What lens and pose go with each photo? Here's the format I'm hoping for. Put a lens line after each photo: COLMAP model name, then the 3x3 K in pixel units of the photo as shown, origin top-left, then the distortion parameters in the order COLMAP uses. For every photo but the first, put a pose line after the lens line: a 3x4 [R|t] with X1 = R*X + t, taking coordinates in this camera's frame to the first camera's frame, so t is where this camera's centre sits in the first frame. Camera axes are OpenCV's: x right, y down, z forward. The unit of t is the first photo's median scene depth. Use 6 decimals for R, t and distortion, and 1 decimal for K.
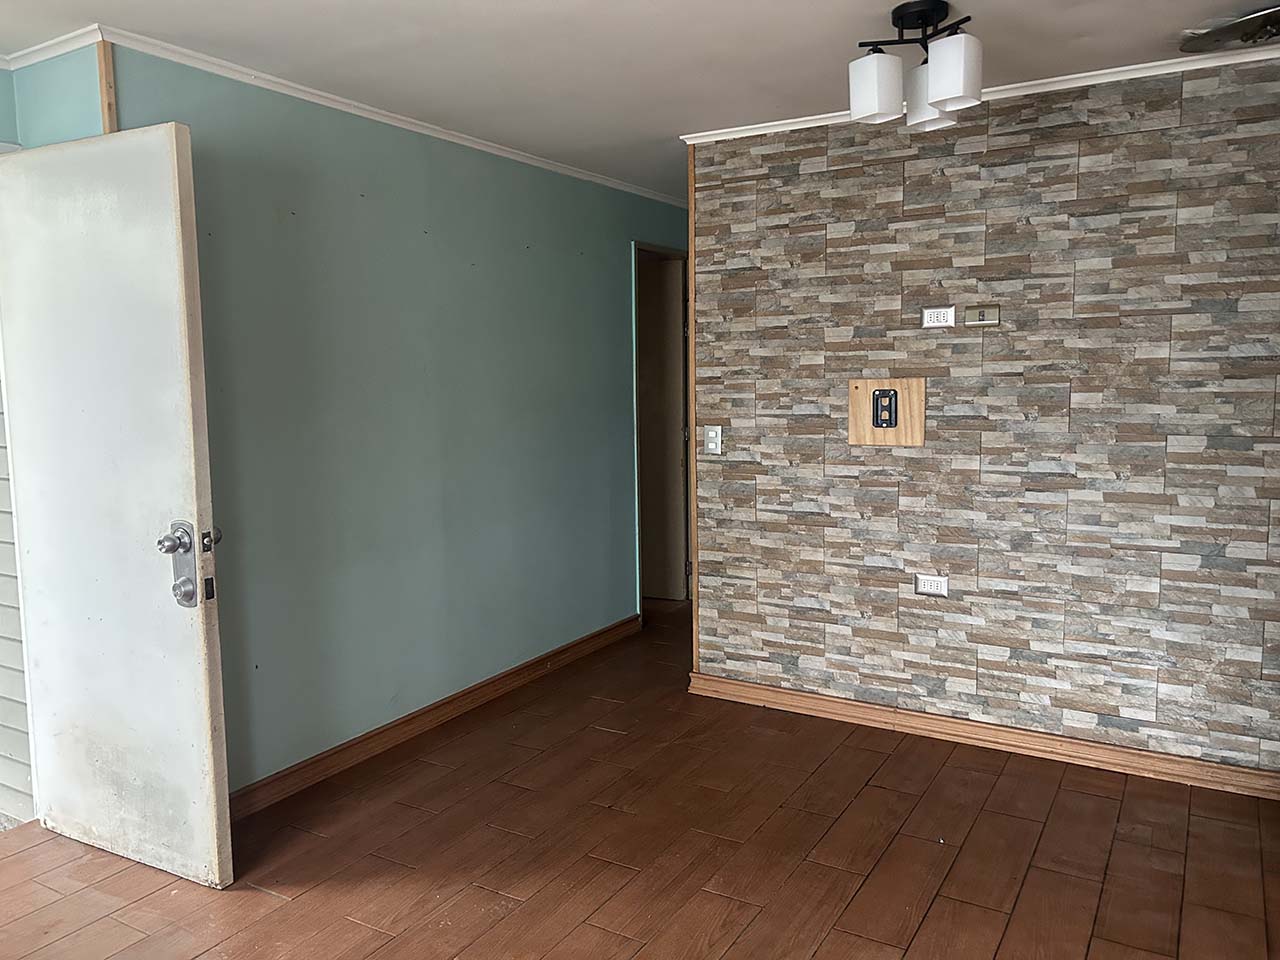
lens RADIAL K [[968.4, 0, 647.6], [0, 968.4, 487.1], [0, 0, 1]] dist [0.064904, -0.076520]
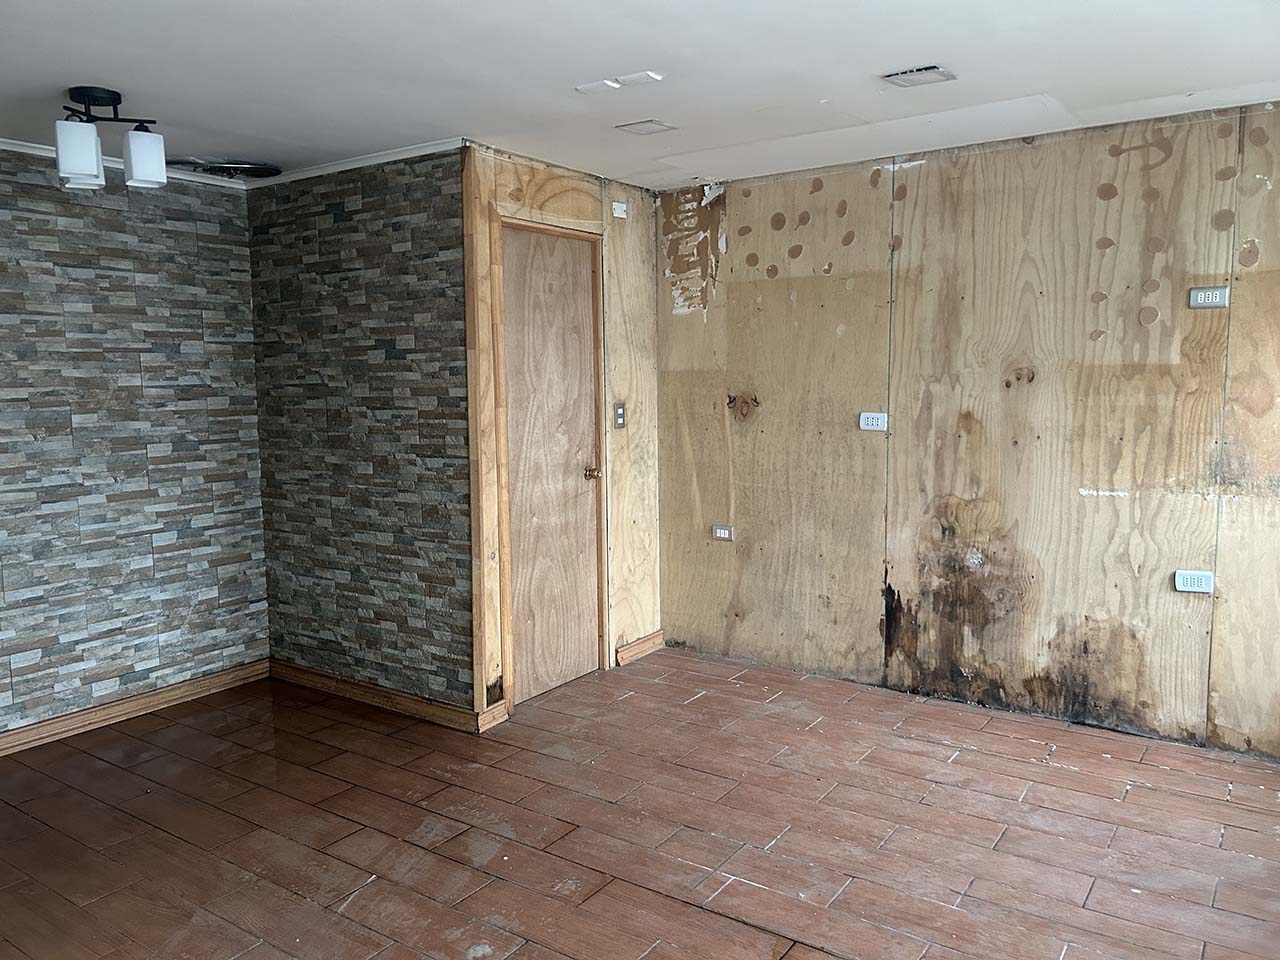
lens RADIAL K [[968.4, 0, 647.6], [0, 968.4, 487.1], [0, 0, 1]] dist [0.064904, -0.076520]
pose [[0.057751, -0.107218, 0.992557, -0.718204], [0.124839, 0.987188, 0.099375, -0.041988], [-0.990495, 0.118171, 0.070396, 0.245121]]
